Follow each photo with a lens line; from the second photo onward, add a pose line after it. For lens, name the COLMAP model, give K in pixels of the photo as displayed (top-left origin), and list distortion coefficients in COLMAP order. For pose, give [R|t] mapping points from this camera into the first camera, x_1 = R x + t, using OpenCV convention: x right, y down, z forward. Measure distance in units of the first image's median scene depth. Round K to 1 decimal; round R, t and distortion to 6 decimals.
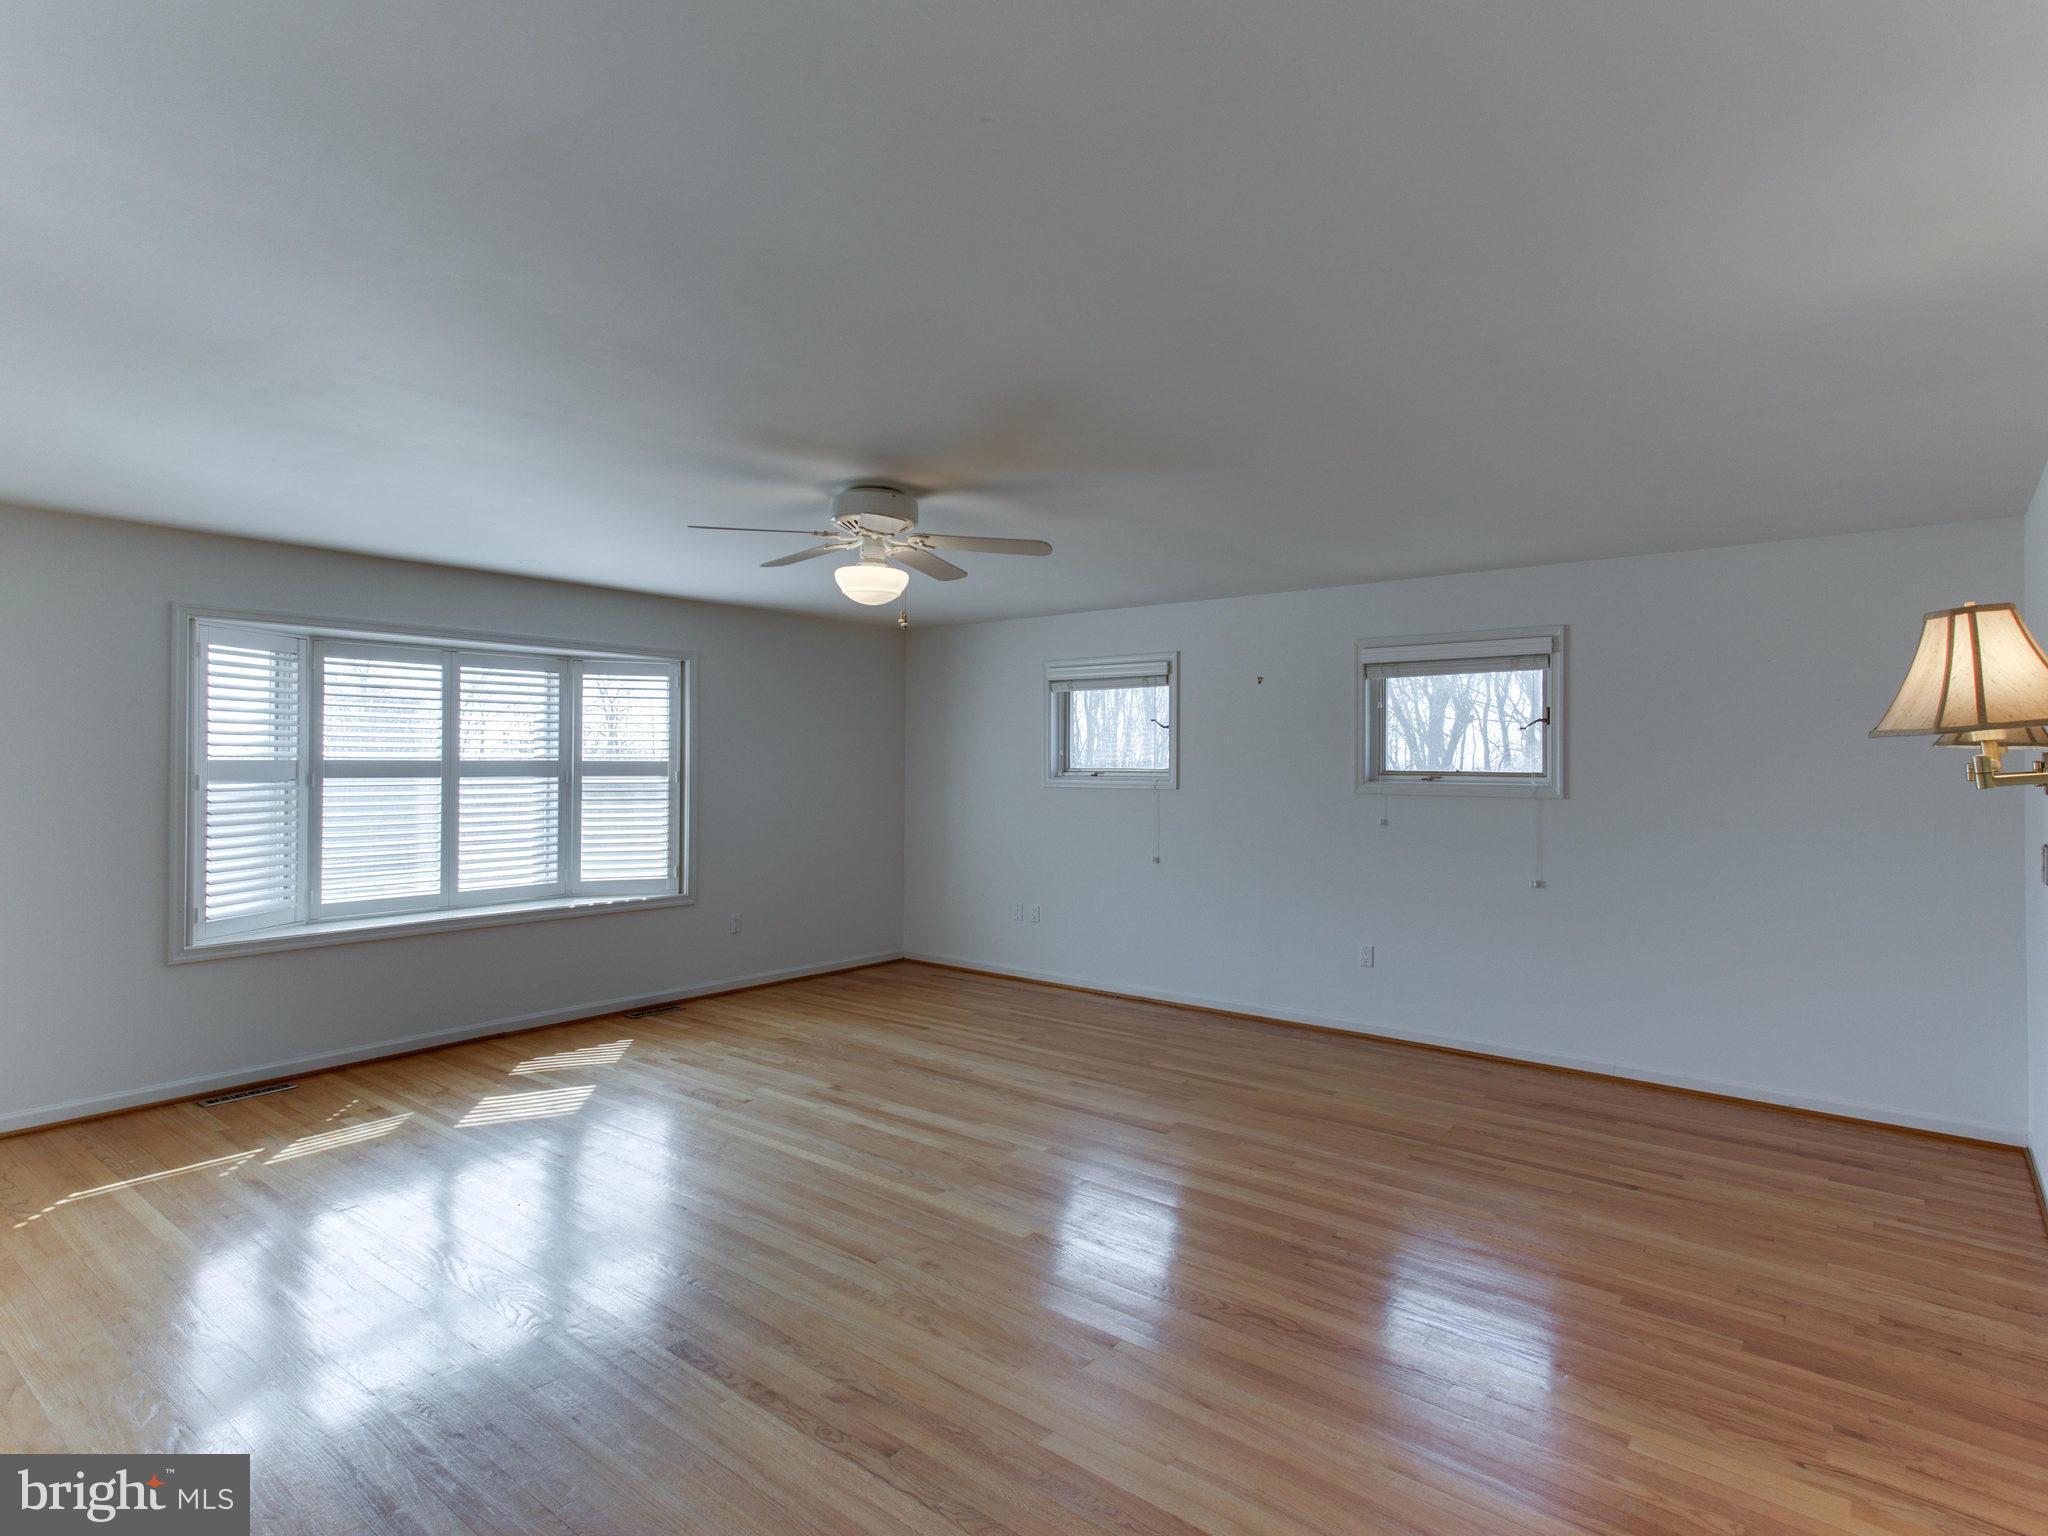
lens RADIAL K [[1055.0, 0, 1037.2], [0, 1055.0, 758.6], [0, 0, 1]] dist [0.002067, -0.000534]
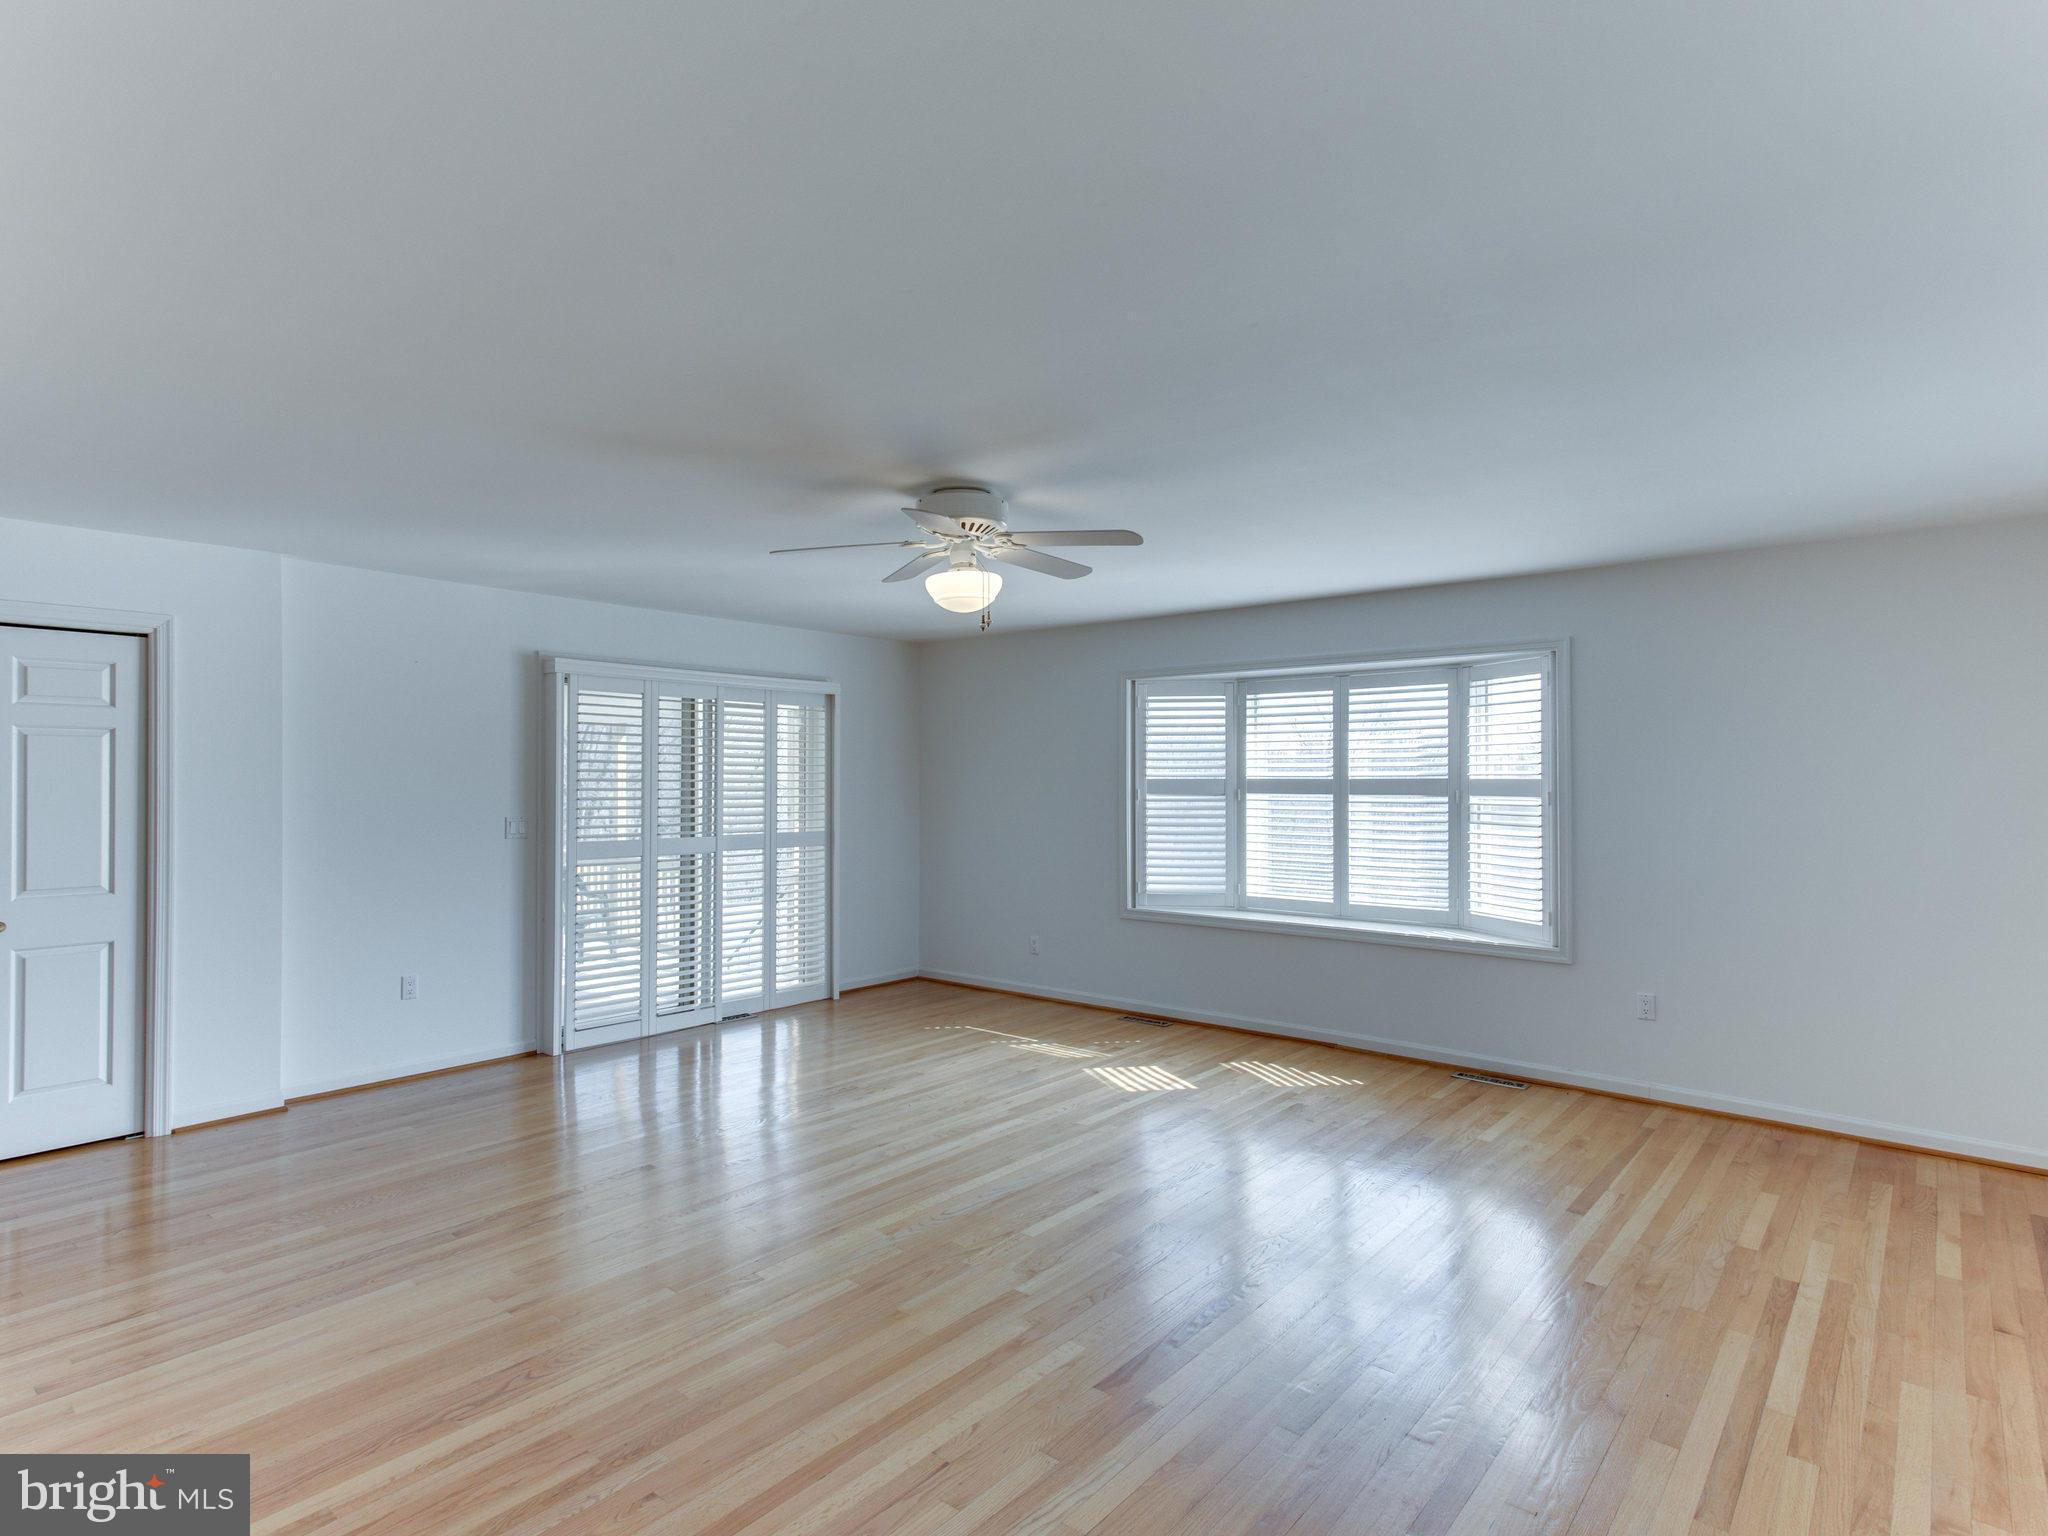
lens RADIAL K [[1105.4, 0, 1059.5], [0, 1105.4, 785.2], [0, 0, 1]] dist [0.043525, 0.004130]
pose [[-0.015423, -0.000379, -0.999881, 0.571811], [0.000729, 1.000000, -0.000390, 0.008617], [0.999881, -0.000735, -0.015423, 0.740273]]
